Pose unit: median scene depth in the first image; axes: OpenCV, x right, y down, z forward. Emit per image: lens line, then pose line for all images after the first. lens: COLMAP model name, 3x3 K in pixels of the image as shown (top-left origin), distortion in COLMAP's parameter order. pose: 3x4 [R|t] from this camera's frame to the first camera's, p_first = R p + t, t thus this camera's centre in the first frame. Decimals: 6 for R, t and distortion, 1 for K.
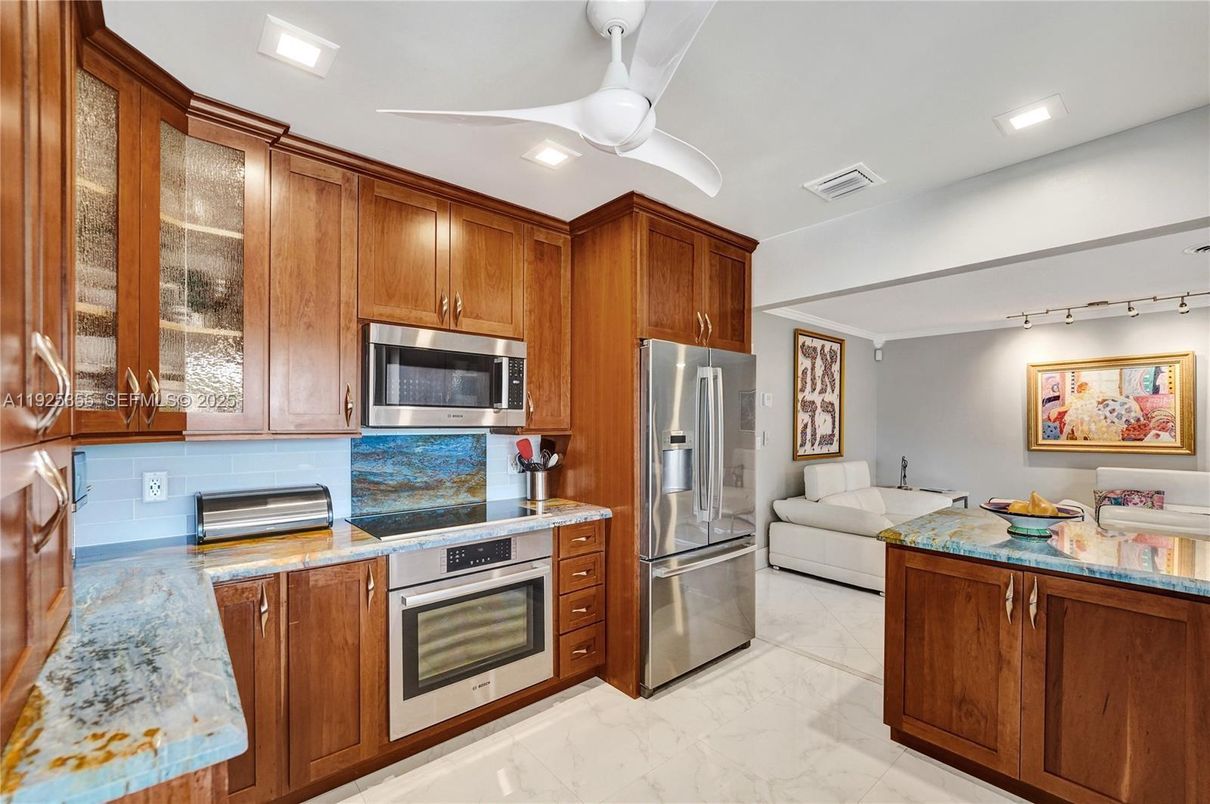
lens RADIAL K [[502.9, 0, 604.7], [0, 502.9, 423.6], [0, 0, 1]] dist [-0.000837, 0.000000]
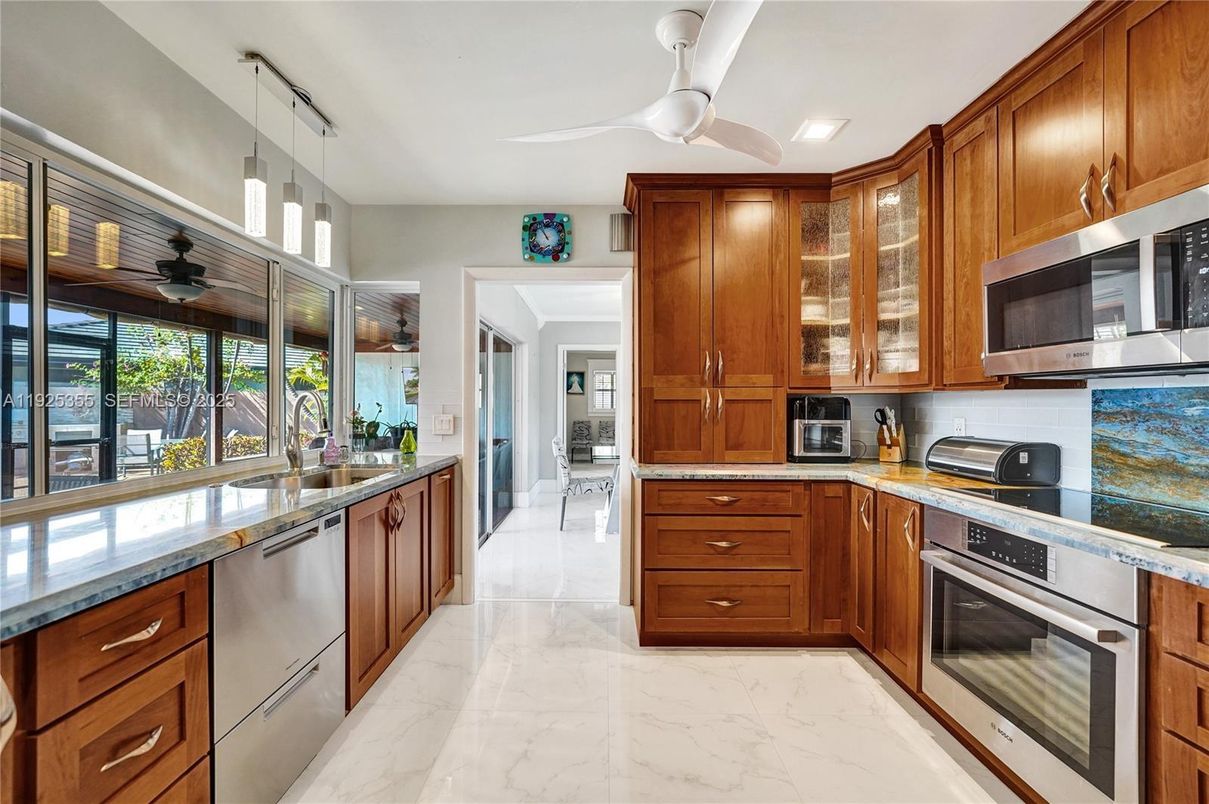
lens RADIAL K [[497.1, 0, 594.8], [0, 497.1, 401.9], [0, 0, 1]] dist [-0.002791, 0.000043]
pose [[-0.660787, -0.010946, -0.750494, 0.579952], [-0.010627, 0.999930, -0.005227, 0.054271], [0.750498, 0.004522, -0.660857, 0.894775]]
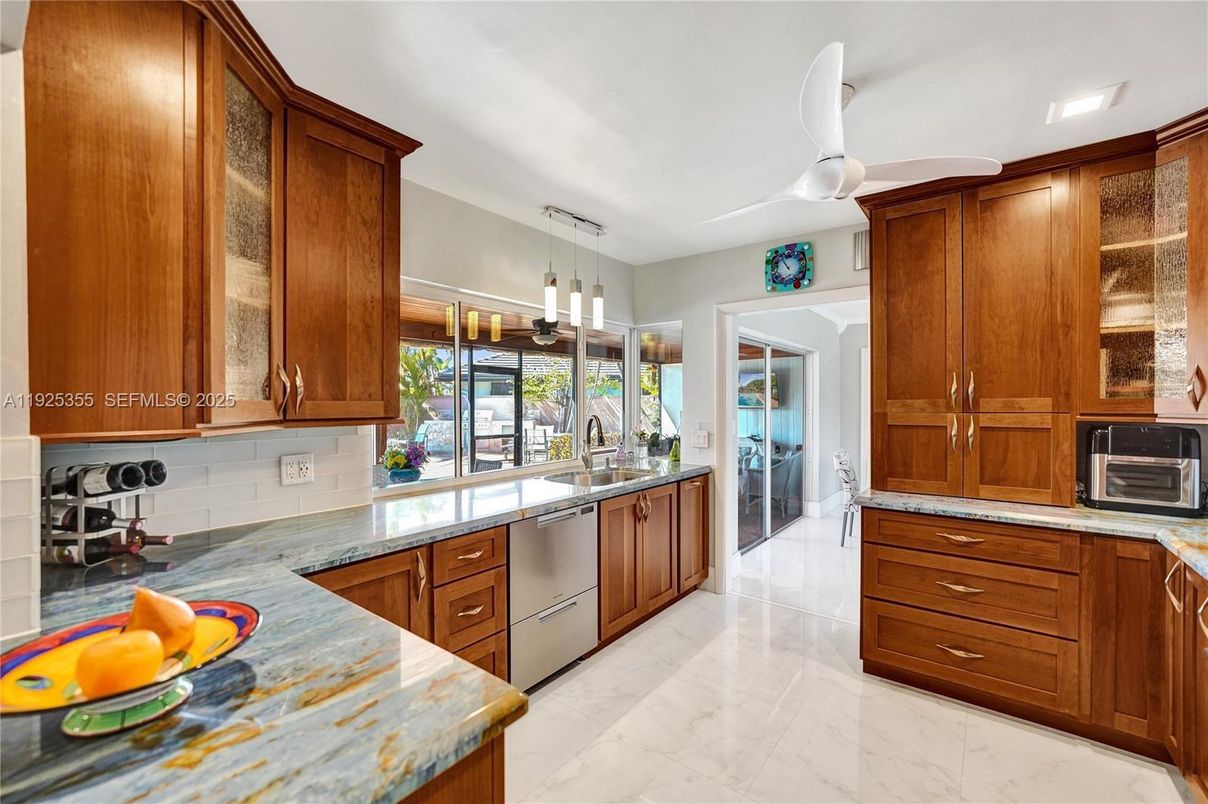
lens RADIAL K [[497.0, 0, 604.0], [0, 497.0, 402.0], [0, 0, 1]] dist [-0.000999, 0.000146]
pose [[-0.978796, -0.003606, -0.204807, 0.474092], [-0.005058, 0.999966, 0.006564, -0.014303], [0.204777, 0.007460, -0.978780, 1.199224]]
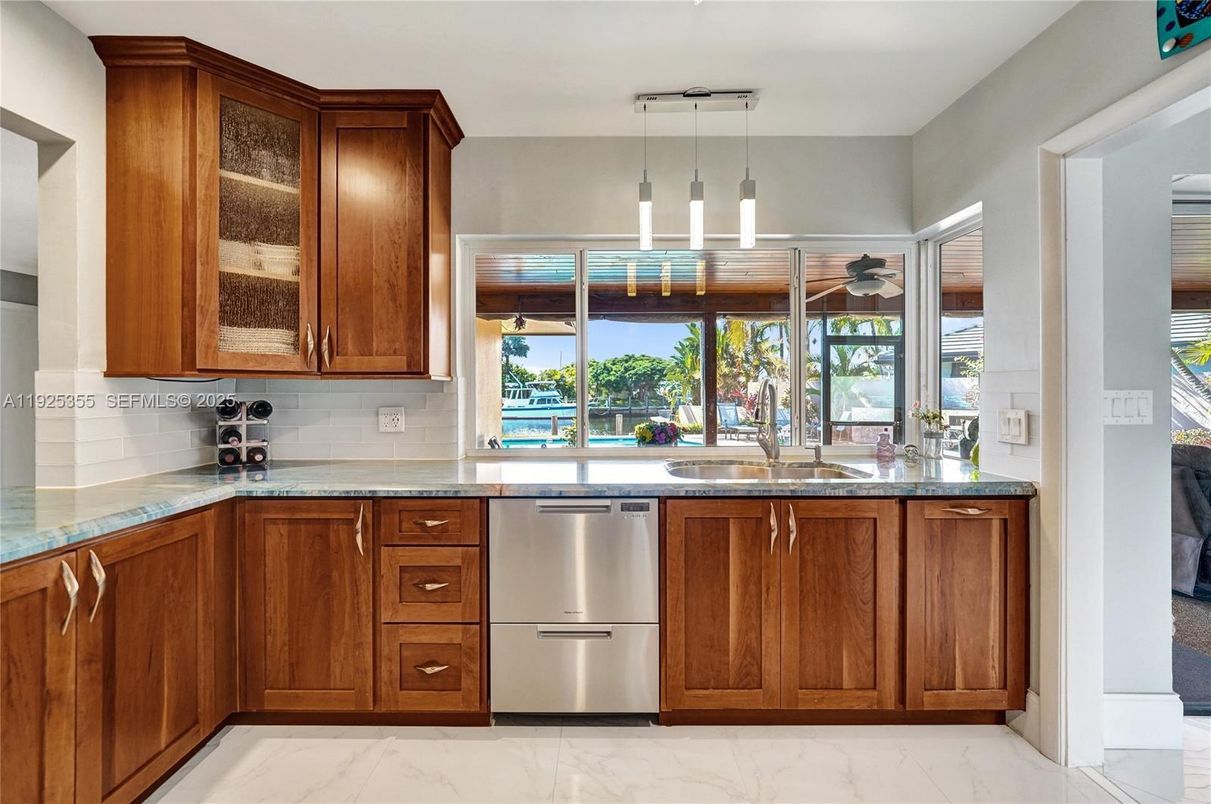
lens RADIAL K [[496.7, 0, 606.1], [0, 496.7, 392.5], [0, 0, 1]] dist [-0.004642, -0.000038]
pose [[-0.761442, -0.002476, 0.648228, -0.169227], [0.003437, 0.999963, 0.007857, 0.049905], [-0.648224, 0.008211, -0.761406, 0.727318]]
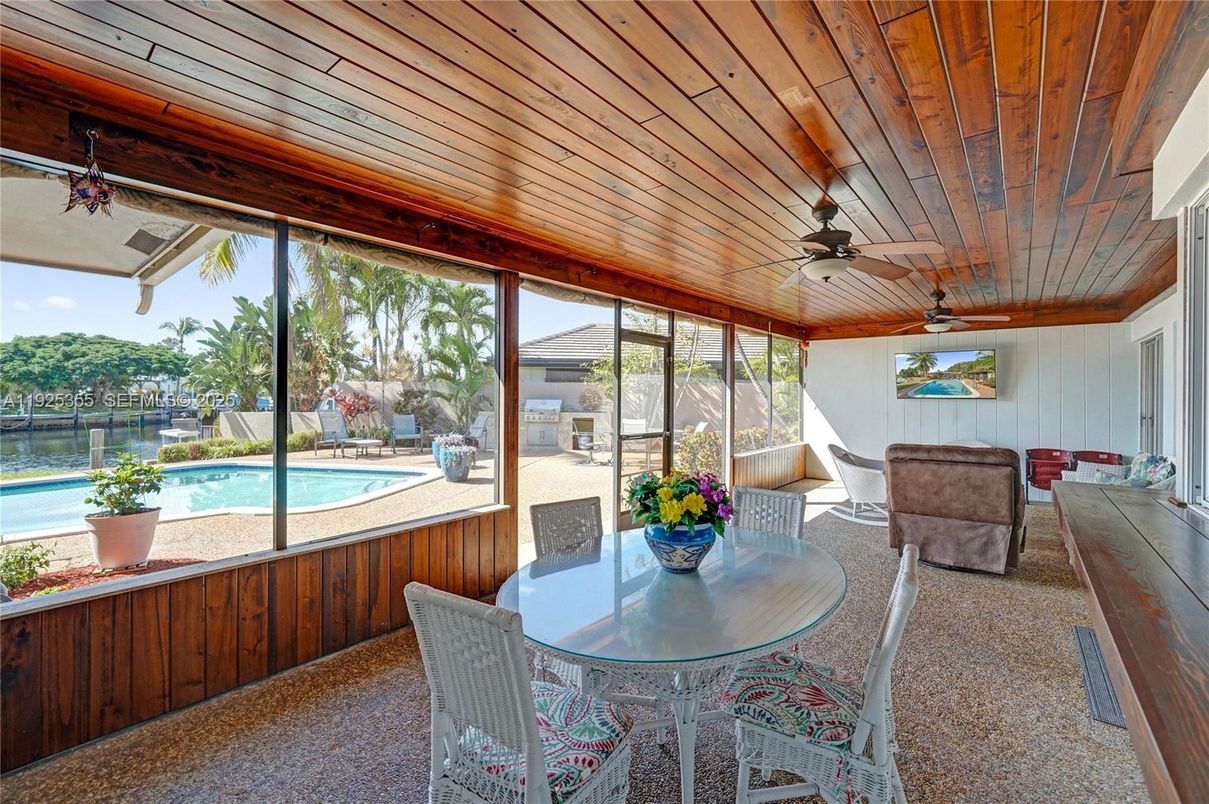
lens RADIAL K [[505.6, 0, 597.2], [0, 505.6, 395.1], [0, 0, 1]] dist [0.000754, 0.000163]
pose [[-0.986455, -0.008059, -0.163837, 1.082340], [-0.009789, 0.999904, 0.009758, 0.034162], [0.163743, 0.011230, -0.986439, 0.069777]]
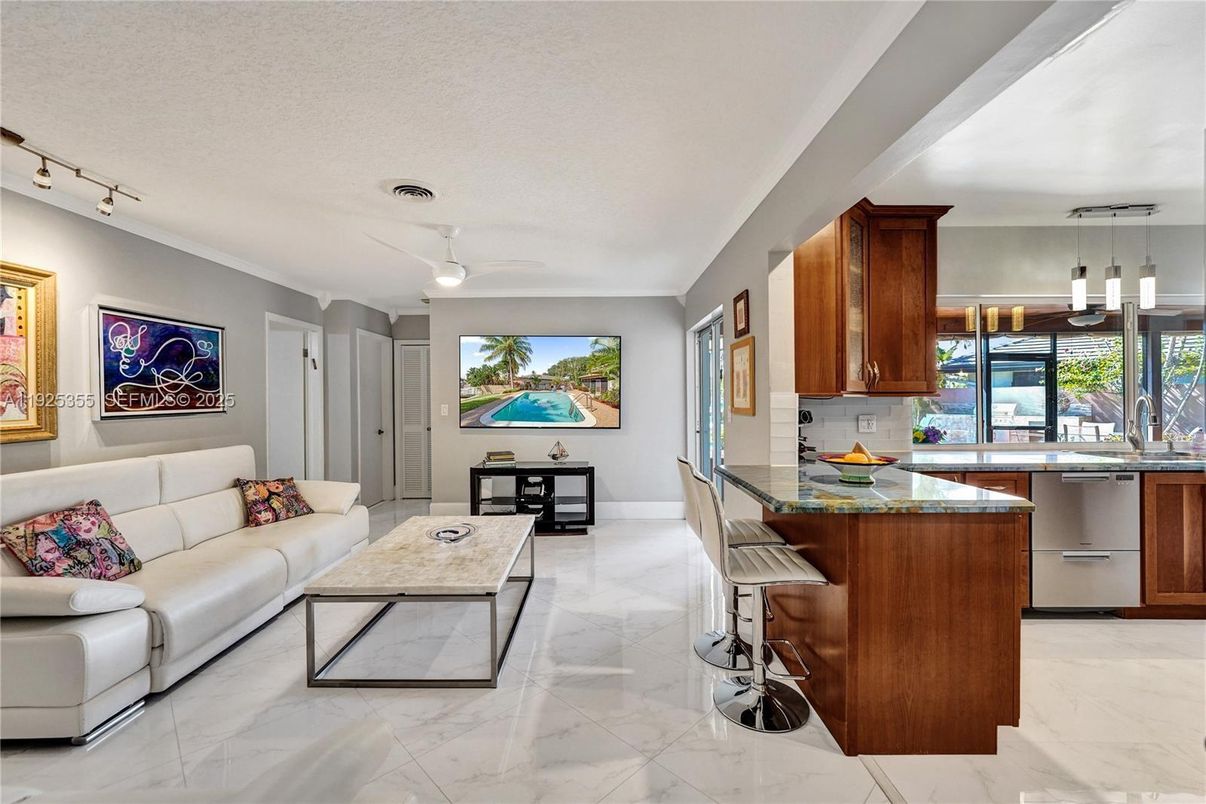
lens RADIAL K [[496.2, 0, 603.0], [0, 496.2, 402.0], [0, 0, 1]] dist [-0.000999, 0.000146]
pose [[-0.760042, -0.001054, 0.649873, 0.464250], [0.007772, 0.999912, 0.010711, 0.025929], [-0.649827, 0.013191, -0.759968, 1.843290]]
